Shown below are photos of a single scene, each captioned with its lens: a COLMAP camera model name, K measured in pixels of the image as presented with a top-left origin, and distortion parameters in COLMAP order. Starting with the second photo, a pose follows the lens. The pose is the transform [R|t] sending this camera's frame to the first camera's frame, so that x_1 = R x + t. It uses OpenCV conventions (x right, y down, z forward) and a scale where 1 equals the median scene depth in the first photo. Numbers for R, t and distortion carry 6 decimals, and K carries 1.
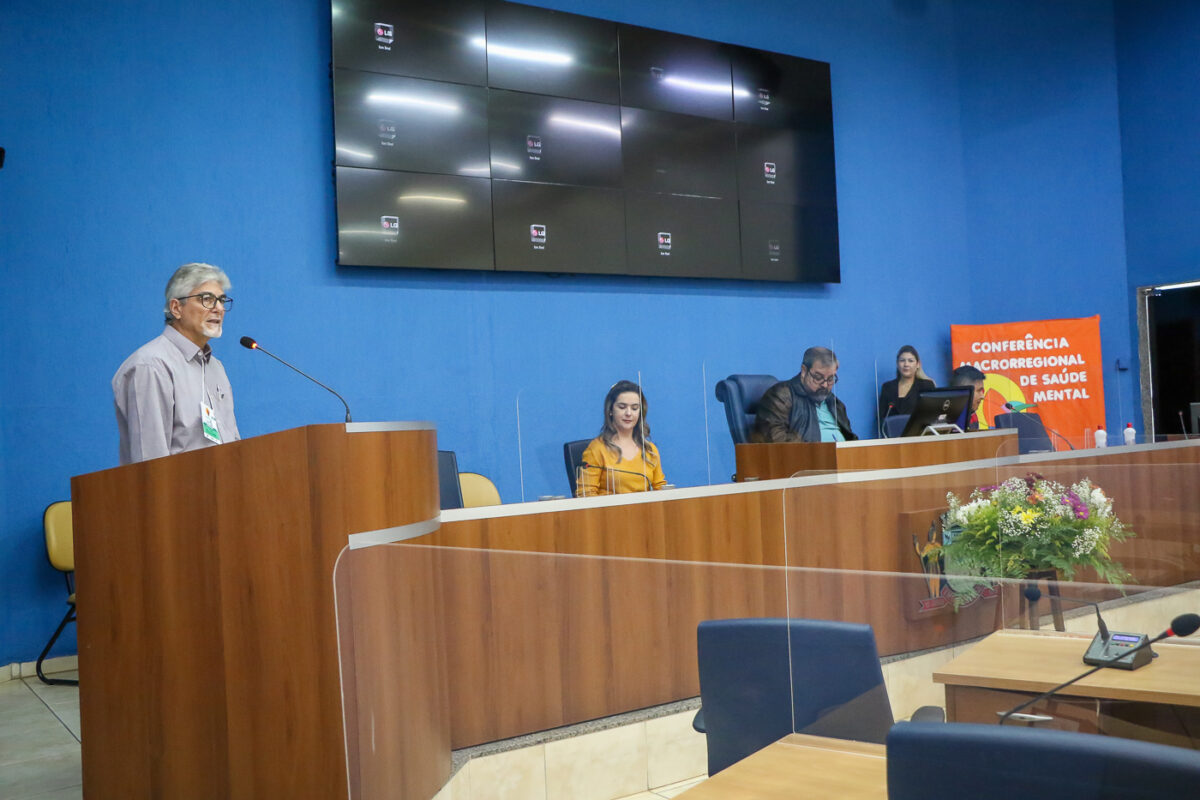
lens RADIAL K [[1340.8, 0, 600.0], [0, 1340.8, 400.0], [0, 0, 1]] dist [-0.068613, 0.014180]
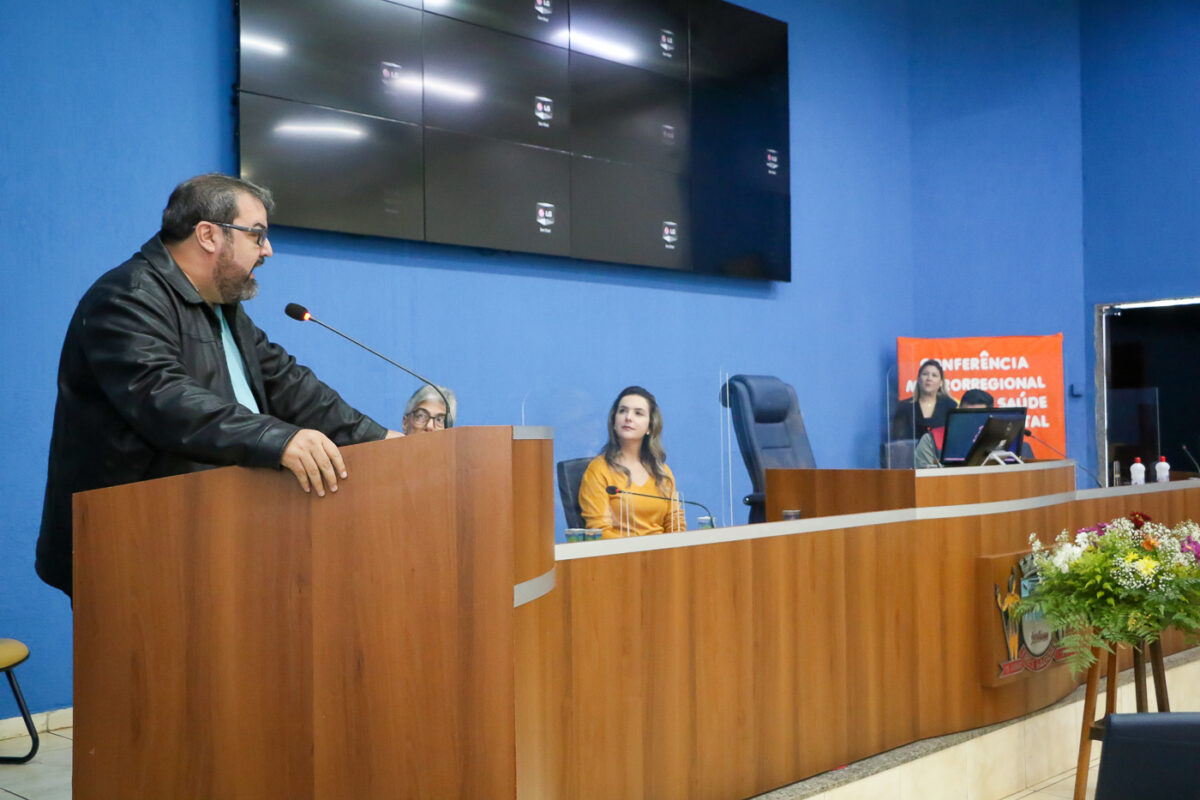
lens RADIAL K [[1490.5, 0, 600.0], [0, 1490.5, 400.0], [0, 0, 1]] dist [0.007526, 0.001857]
pose [[0.975841, 0.036999, 0.215325, -0.161578], [-0.034748, 0.999295, -0.014229, 0.006237], [-0.215699, 0.006403, 0.976439, 0.112405]]
